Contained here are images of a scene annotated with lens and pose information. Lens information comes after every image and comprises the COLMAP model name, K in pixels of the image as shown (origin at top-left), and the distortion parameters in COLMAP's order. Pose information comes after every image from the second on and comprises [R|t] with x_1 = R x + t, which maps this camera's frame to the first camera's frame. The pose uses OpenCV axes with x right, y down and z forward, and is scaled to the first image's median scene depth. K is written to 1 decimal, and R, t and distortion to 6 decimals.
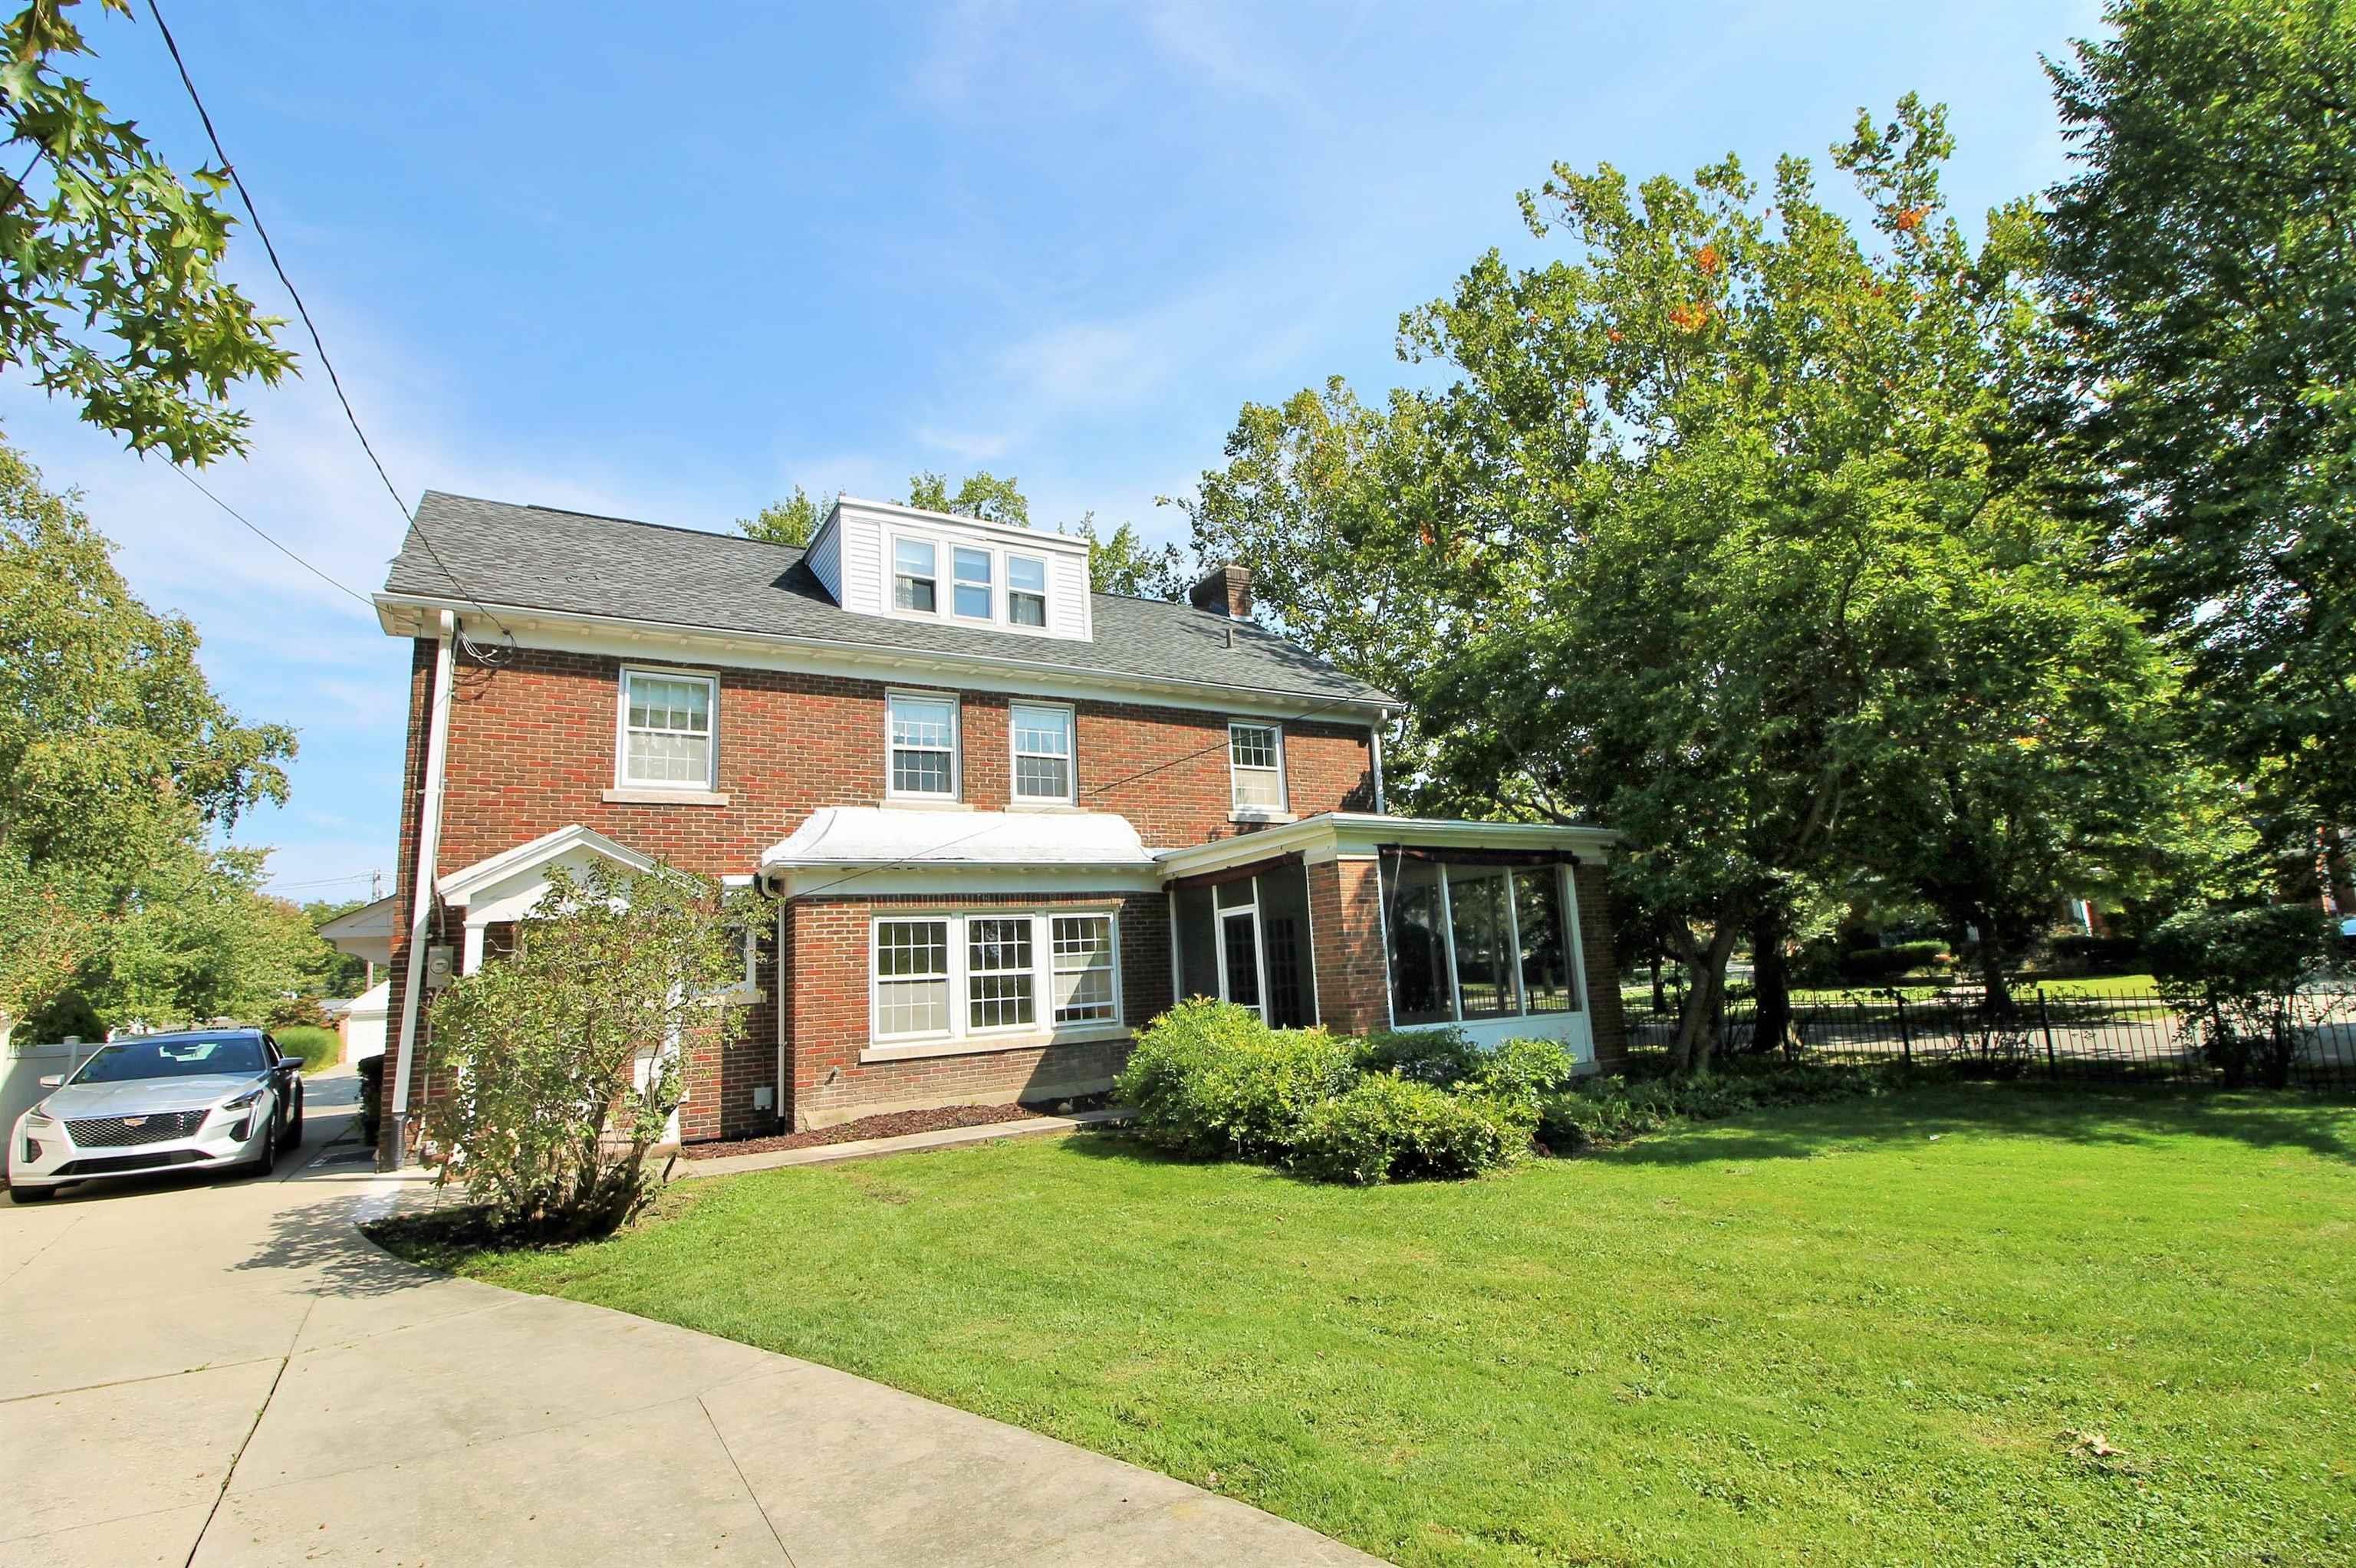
lens RADIAL K [[1127.6, 0, 1188.2], [0, 1127.6, 784.3], [0, 0, 1]] dist [-0.008667, -0.007103]
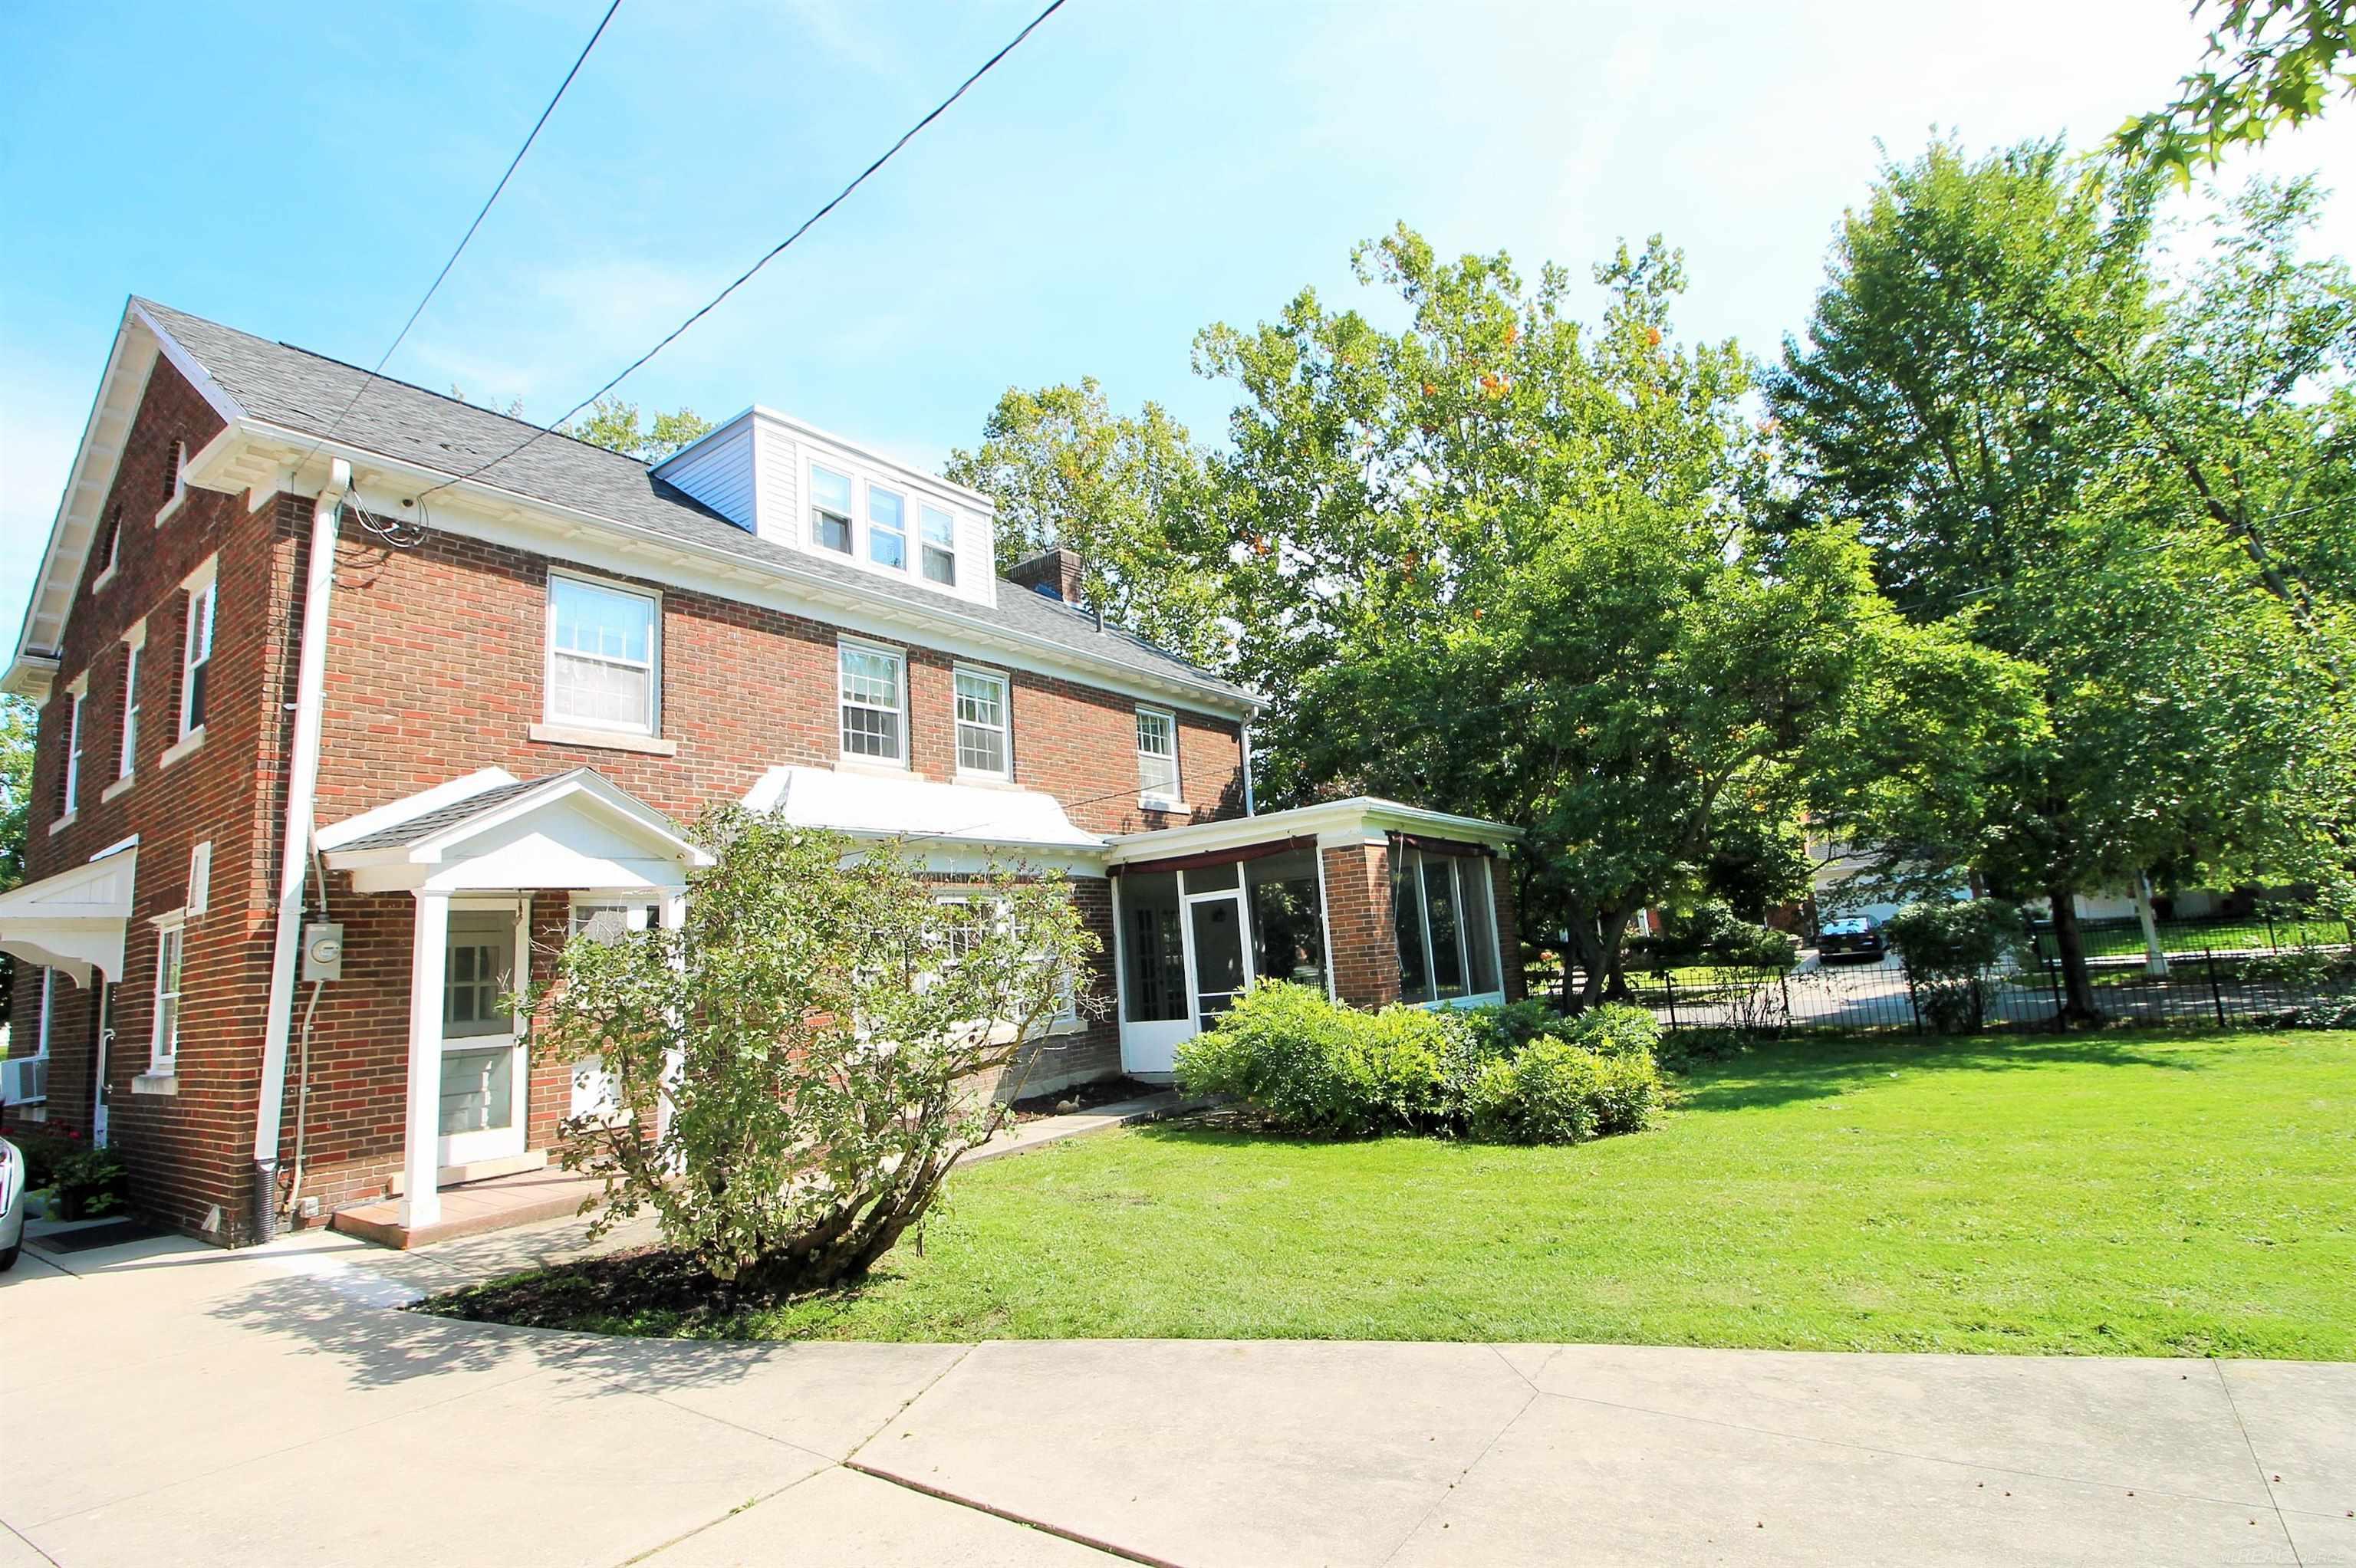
lens RADIAL K [[1127.6, 0, 1182.0], [0, 1127.6, 781.1], [0, 0, 1]] dist [-0.008667, -0.007103]
pose [[0.920088, 0.052238, 0.388213, -0.353723], [-0.046412, 0.998625, -0.024376, 0.036225], [-0.388953, 0.004411, 0.921247, 0.102684]]
